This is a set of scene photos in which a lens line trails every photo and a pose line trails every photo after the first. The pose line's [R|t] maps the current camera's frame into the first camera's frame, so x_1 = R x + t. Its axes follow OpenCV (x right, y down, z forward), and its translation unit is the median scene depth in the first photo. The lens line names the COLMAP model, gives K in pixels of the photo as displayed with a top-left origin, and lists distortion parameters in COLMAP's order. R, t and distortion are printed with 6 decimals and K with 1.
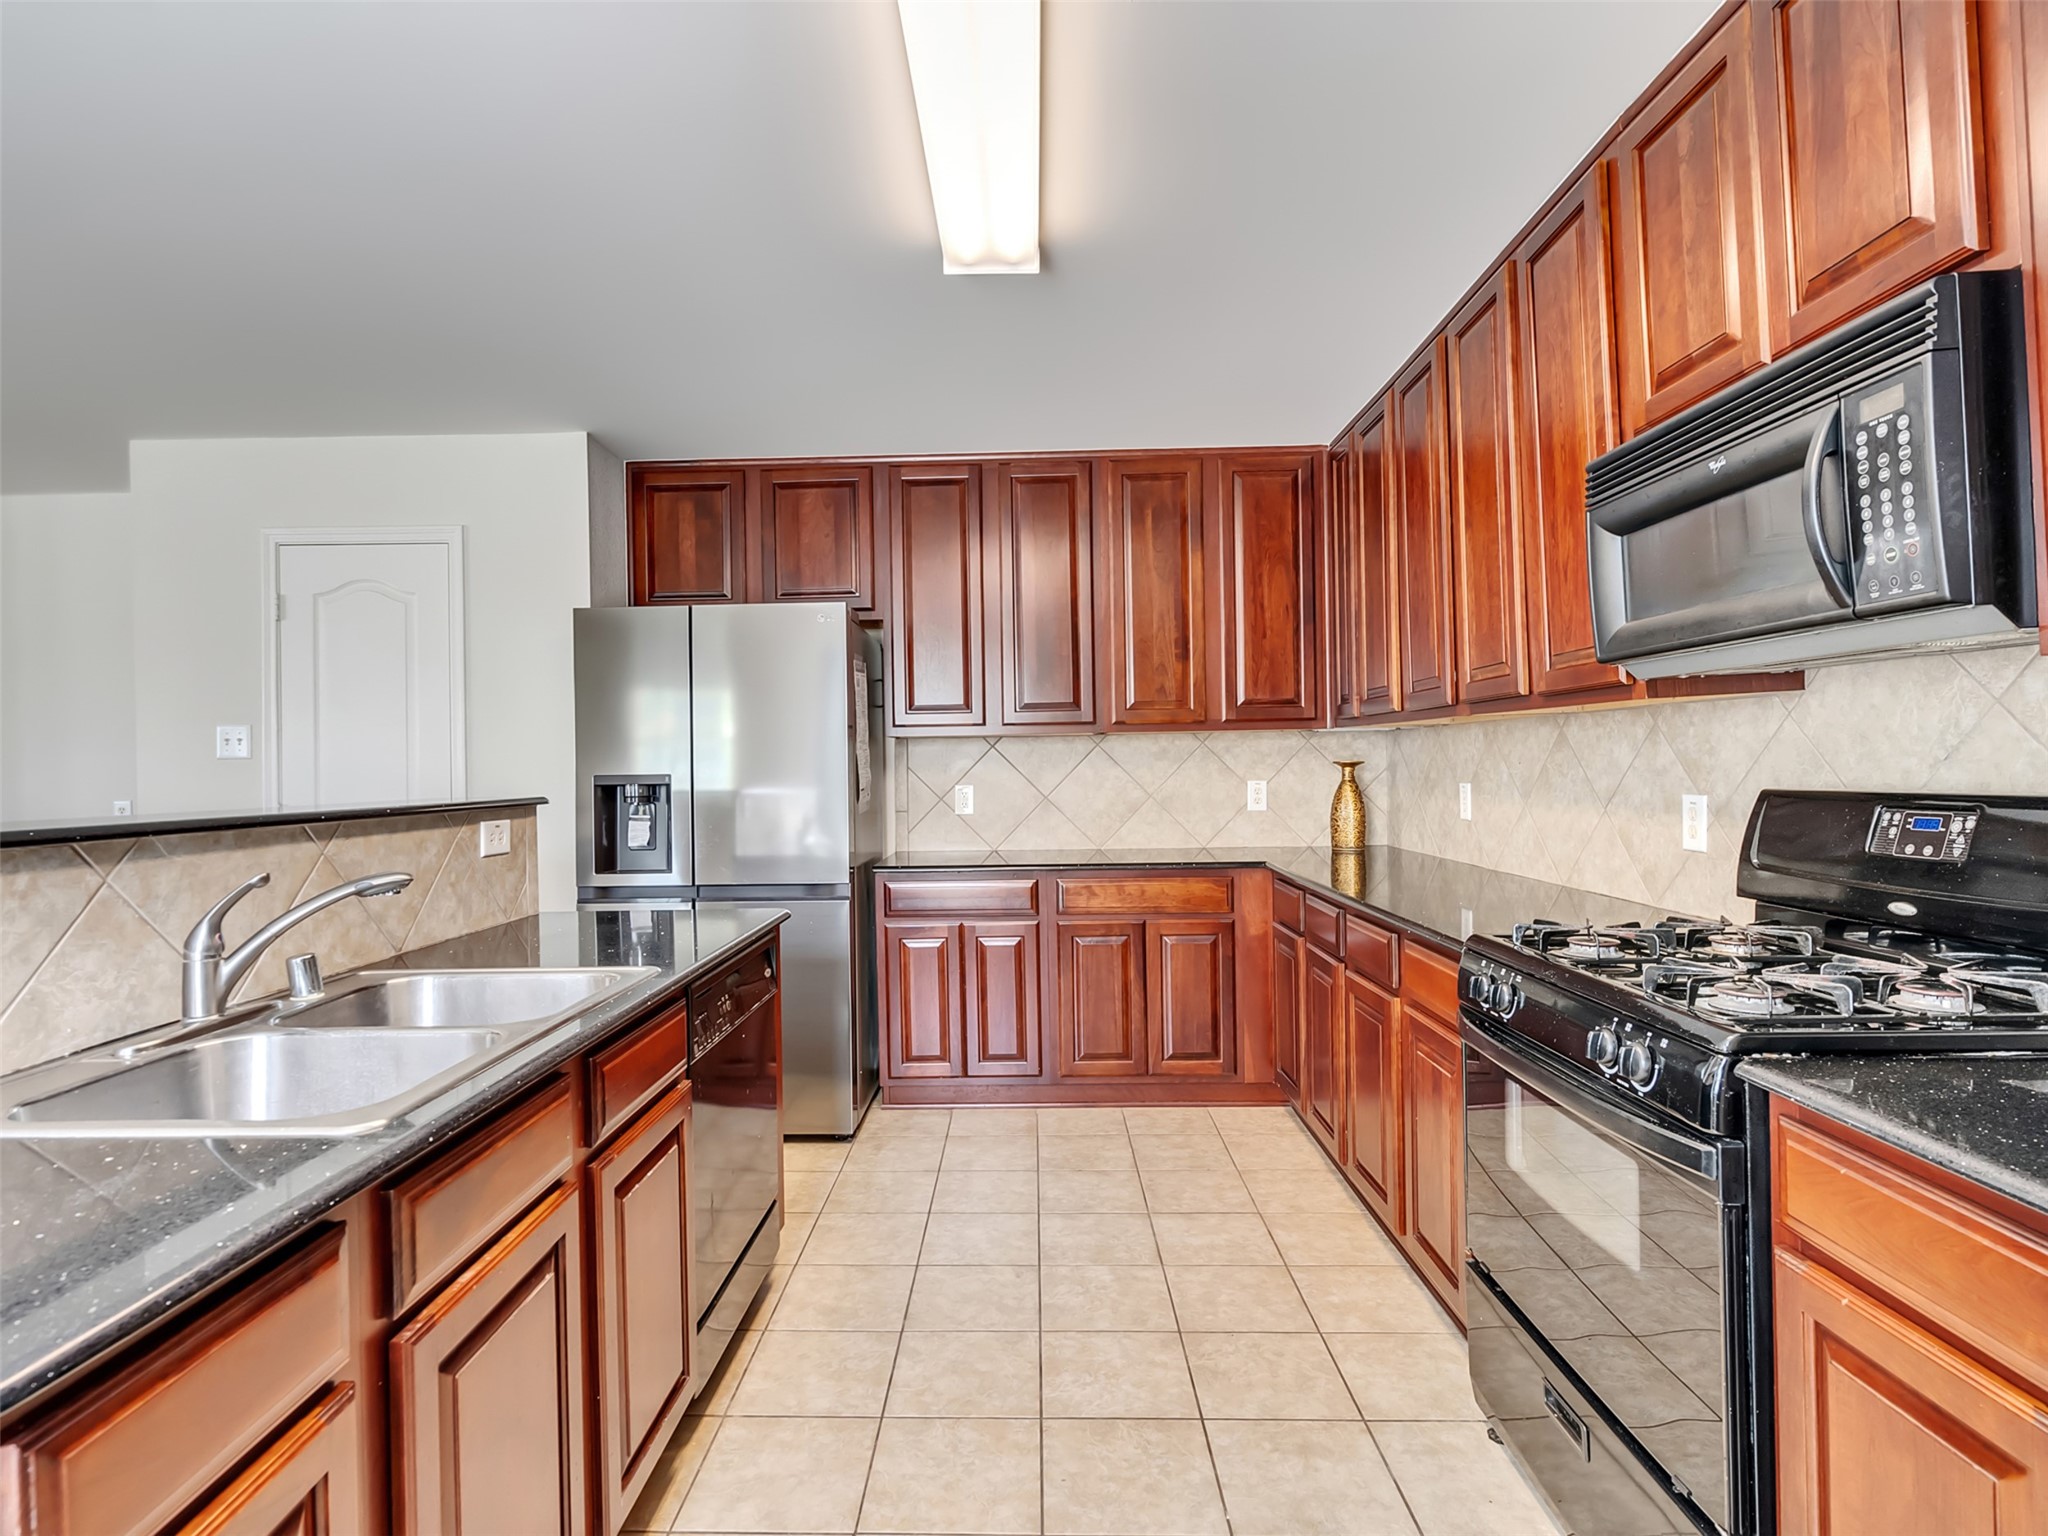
lens RADIAL K [[1054.0, 0, 1014.2], [0, 1054.0, 759.8], [0, 0, 1]] dist [-0.002504, 0.004370]
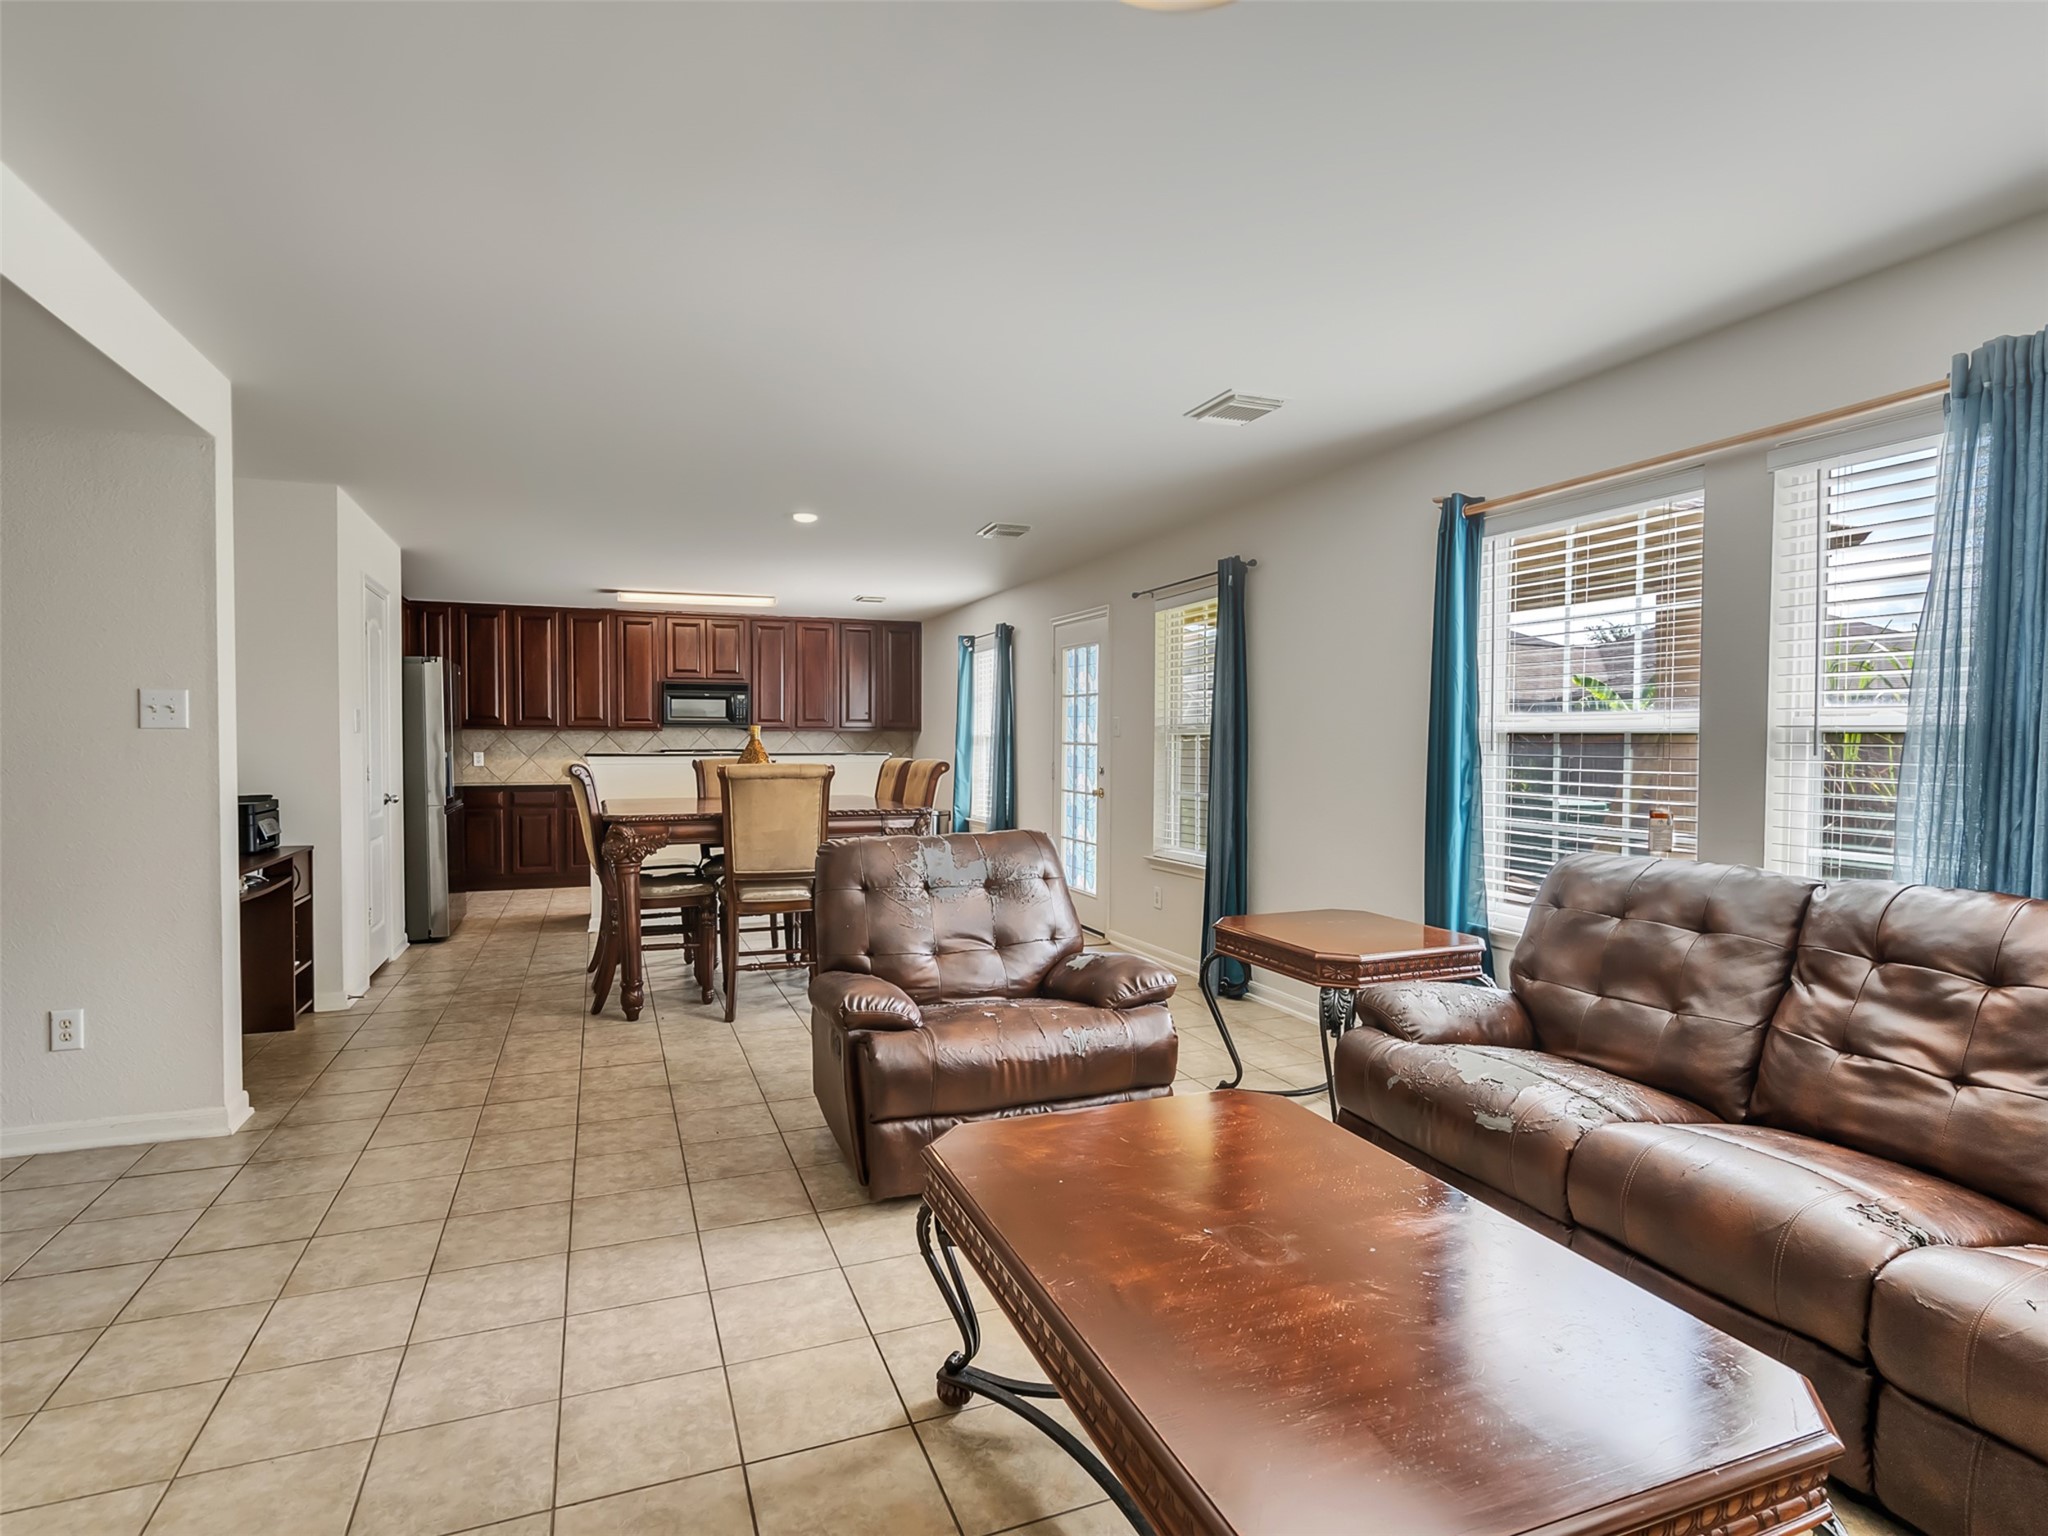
lens RADIAL K [[1054.0, 0, 999.6], [0, 1054.0, 769.8], [0, 0, 1]] dist [-0.002504, 0.004370]
pose [[-0.366881, -0.021024, 0.930030, -2.440997], [-0.003914, 0.999771, 0.021057, 0.005948], [-0.930260, 0.004085, -0.366879, 0.734456]]
